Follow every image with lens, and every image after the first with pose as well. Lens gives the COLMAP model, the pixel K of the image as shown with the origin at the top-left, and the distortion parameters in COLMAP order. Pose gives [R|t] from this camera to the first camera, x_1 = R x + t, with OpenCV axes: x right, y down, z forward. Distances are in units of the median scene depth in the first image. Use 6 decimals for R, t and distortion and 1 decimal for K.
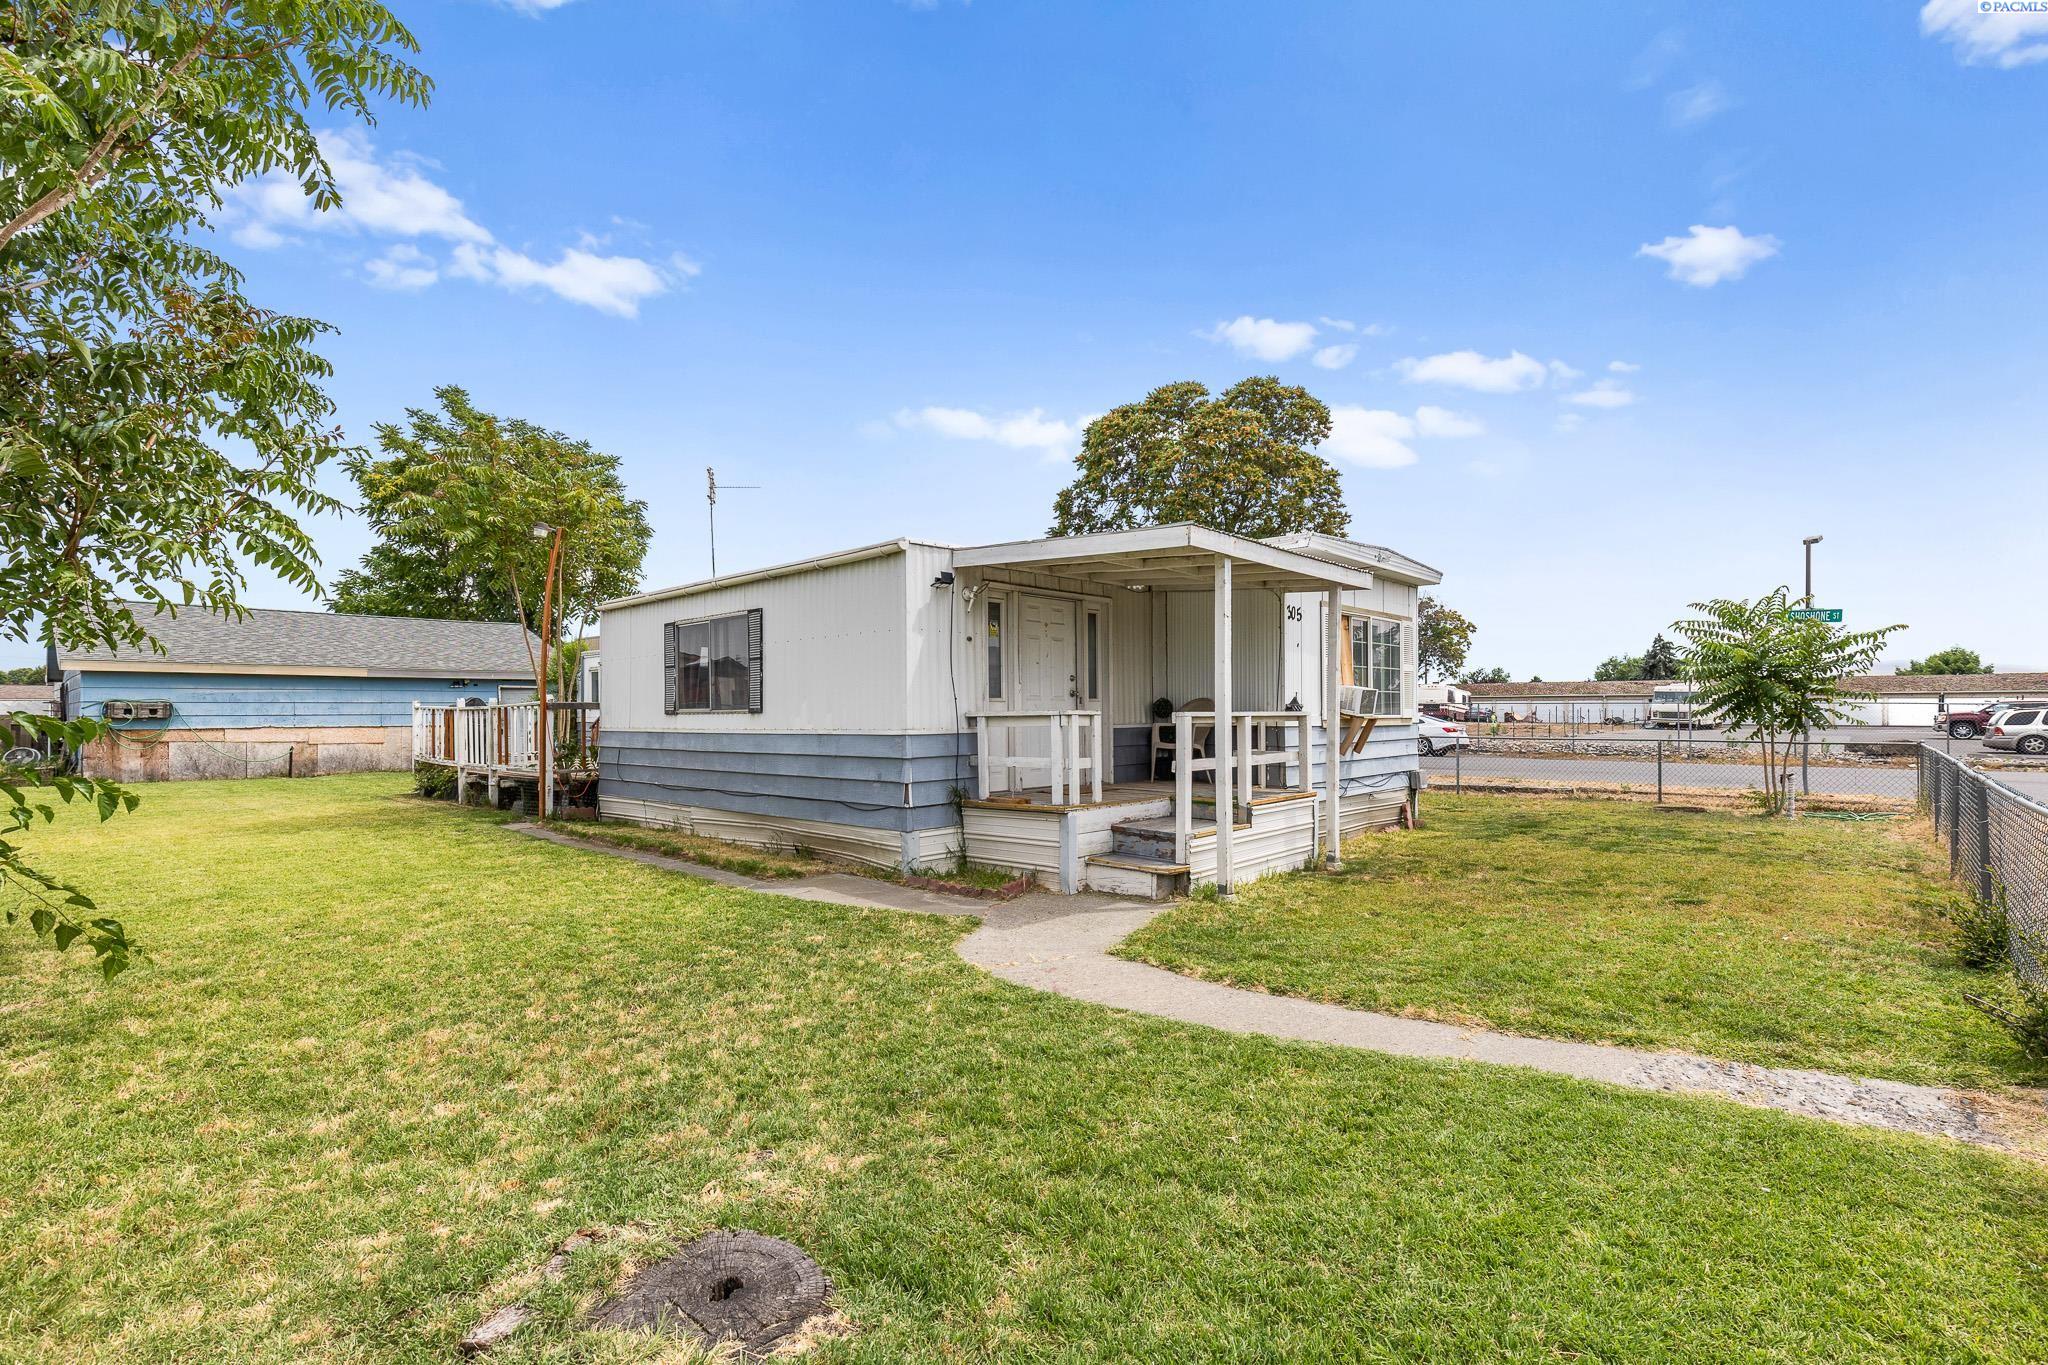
lens RADIAL K [[928.8, 0, 1031.3], [0, 928.8, 708.0], [0, 0, 1]] dist [0.011324, -0.000227]
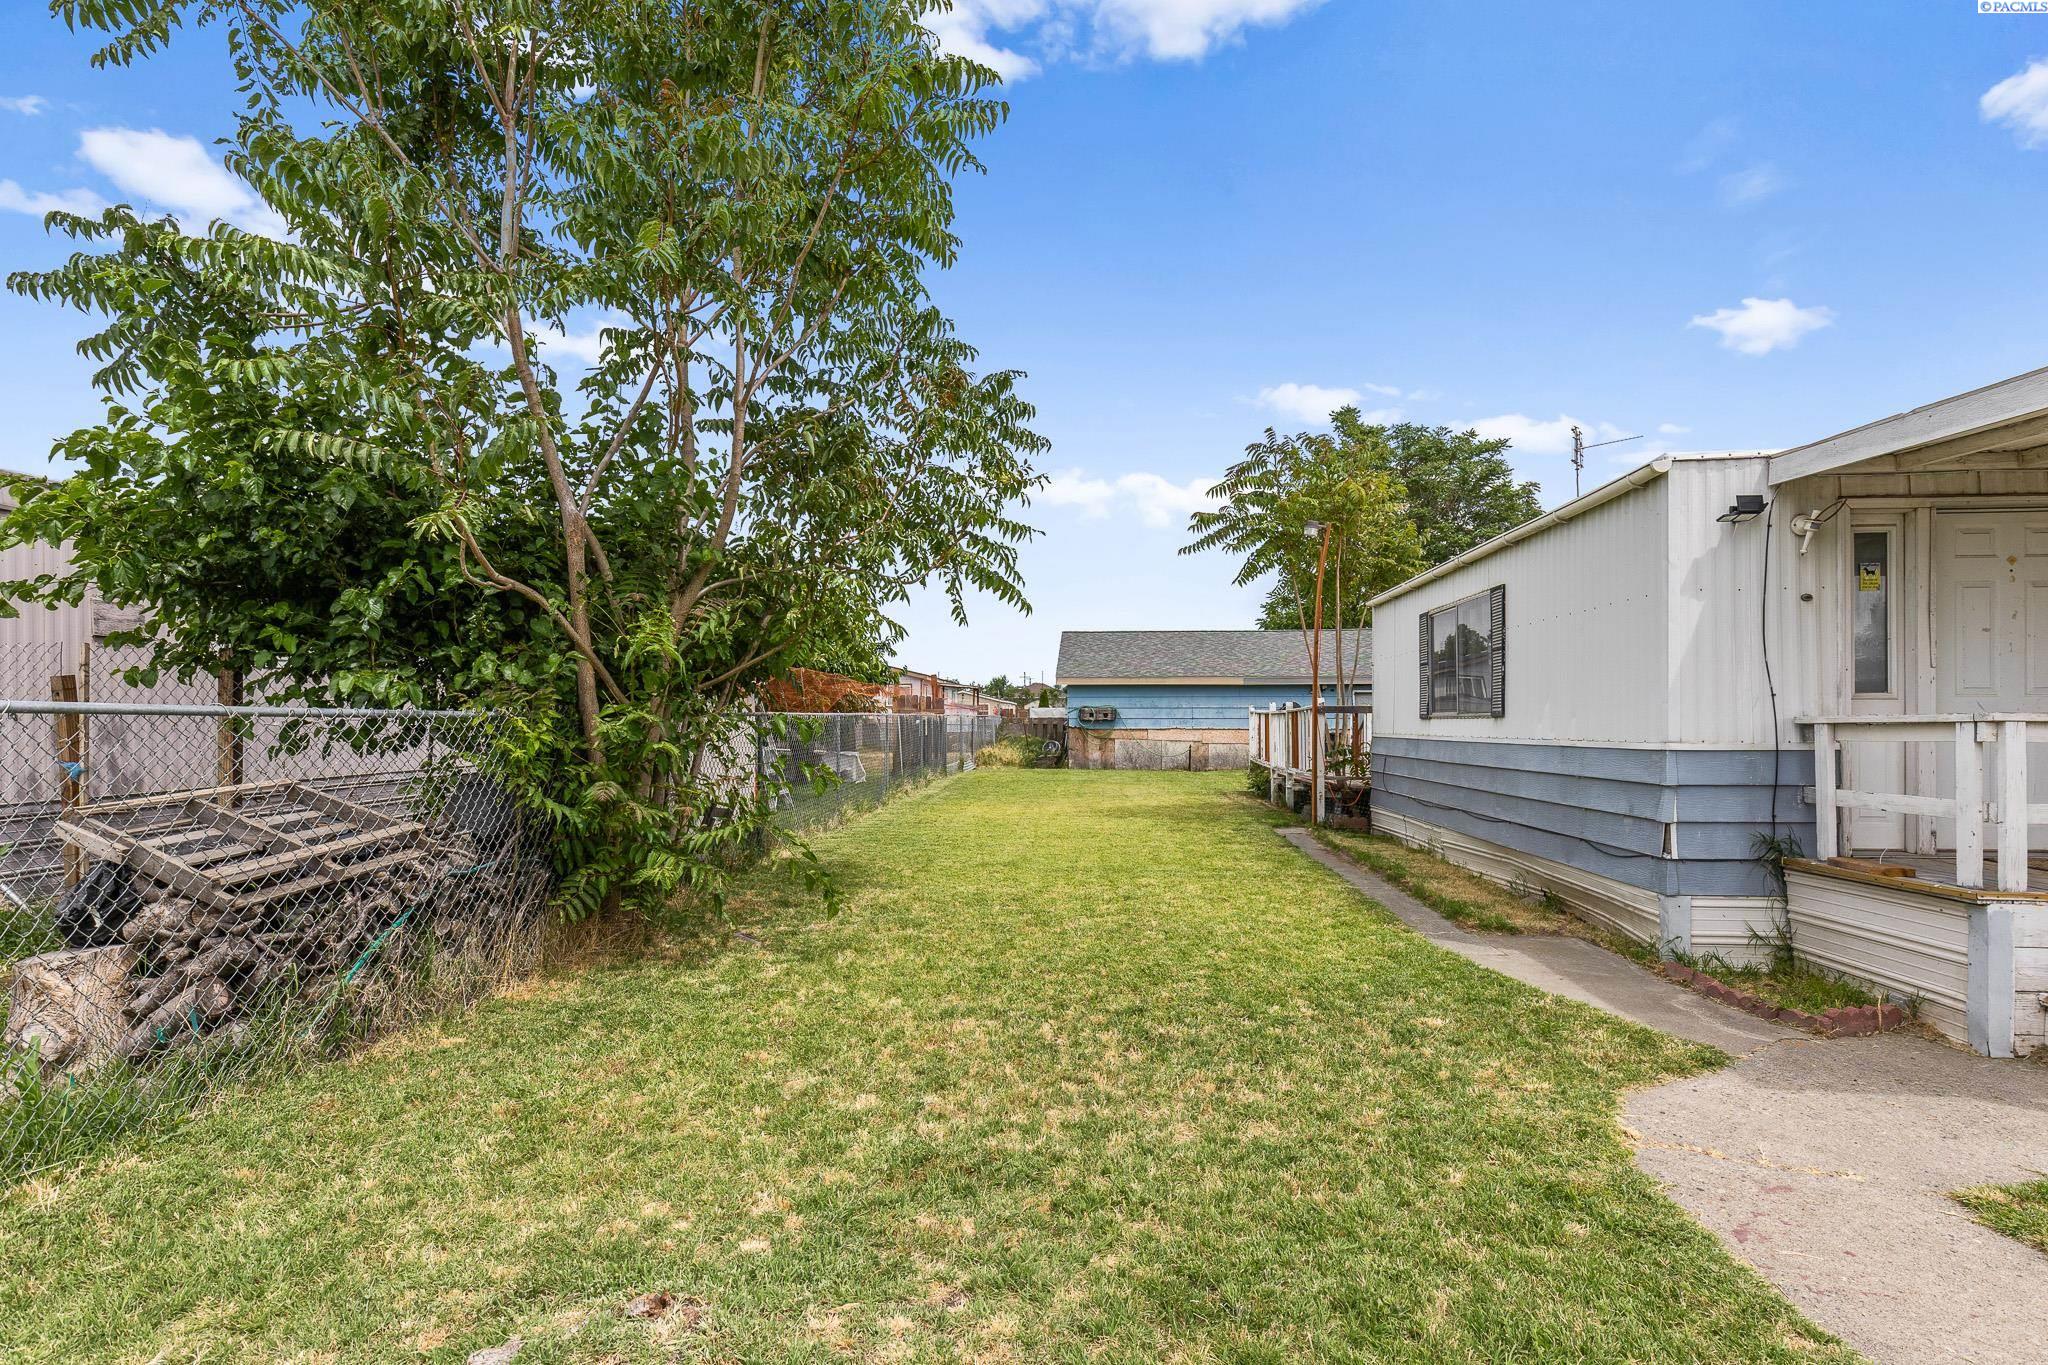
lens RADIAL K [[972.9, 0, 1022.9], [0, 972.9, 721.6], [0, 0, 1]] dist [0.003213, -0.000818]
pose [[0.616177, 0.006694, -0.787579, 0.127359], [0.000257, 0.999962, 0.008700, 0.002197], [0.787608, -0.005563, 0.616152, 0.196488]]
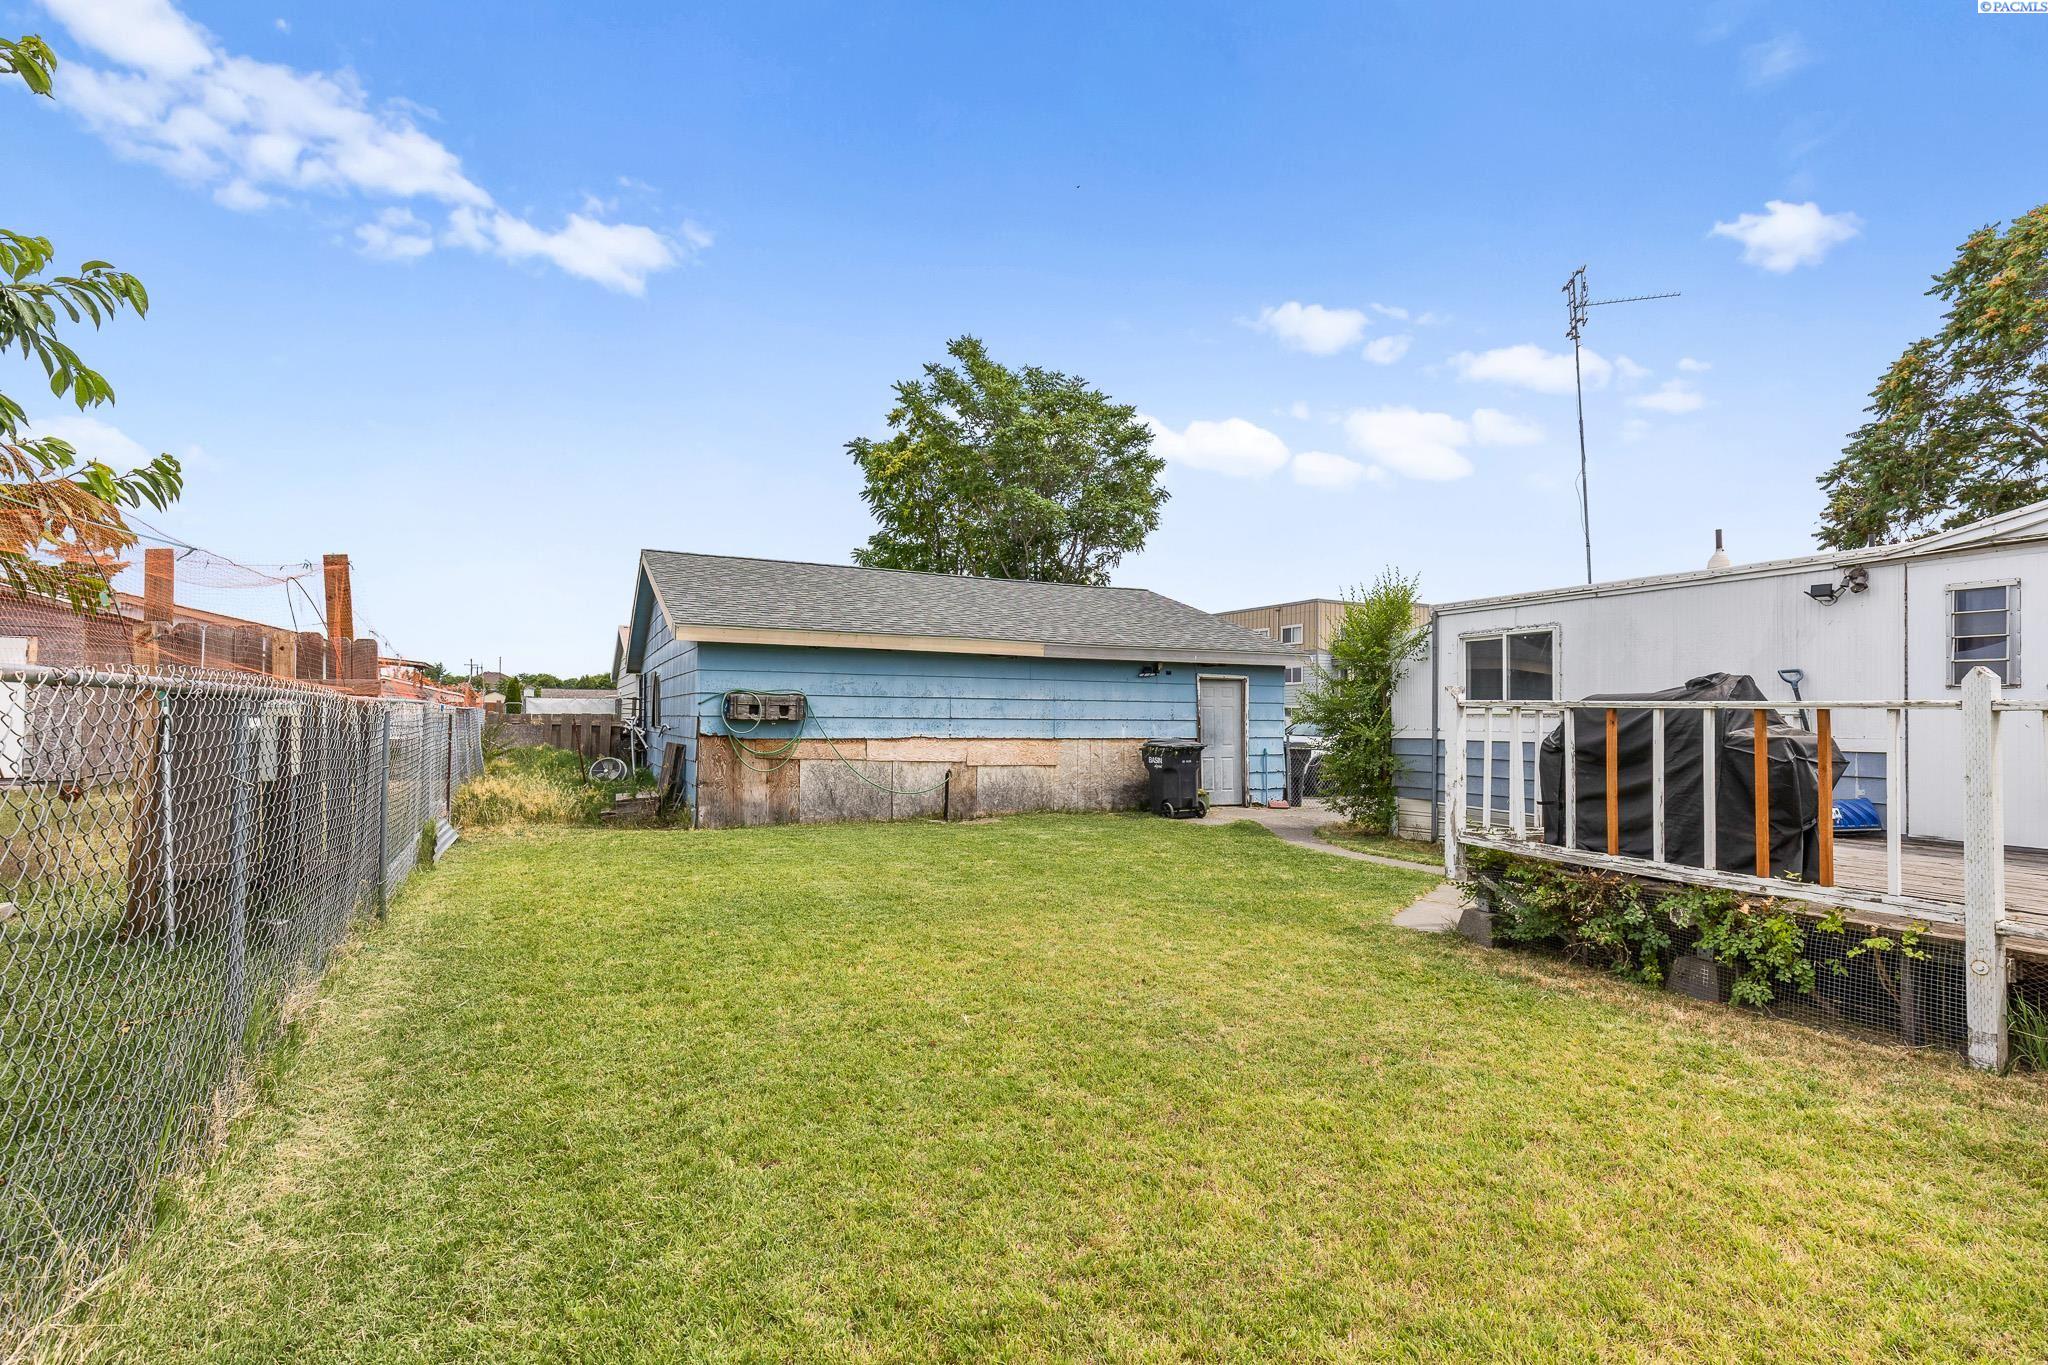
lens RADIAL K [[951.9, 0, 1036.0], [0, 951.9, 694.8], [0, 0, 1]] dist [0.000470, -0.000145]
pose [[0.934688, 0.003044, -0.355456, -1.361097], [-0.011588, 0.999693, -0.021910, 0.013678], [0.355280, 0.024598, 0.934436, 1.157547]]
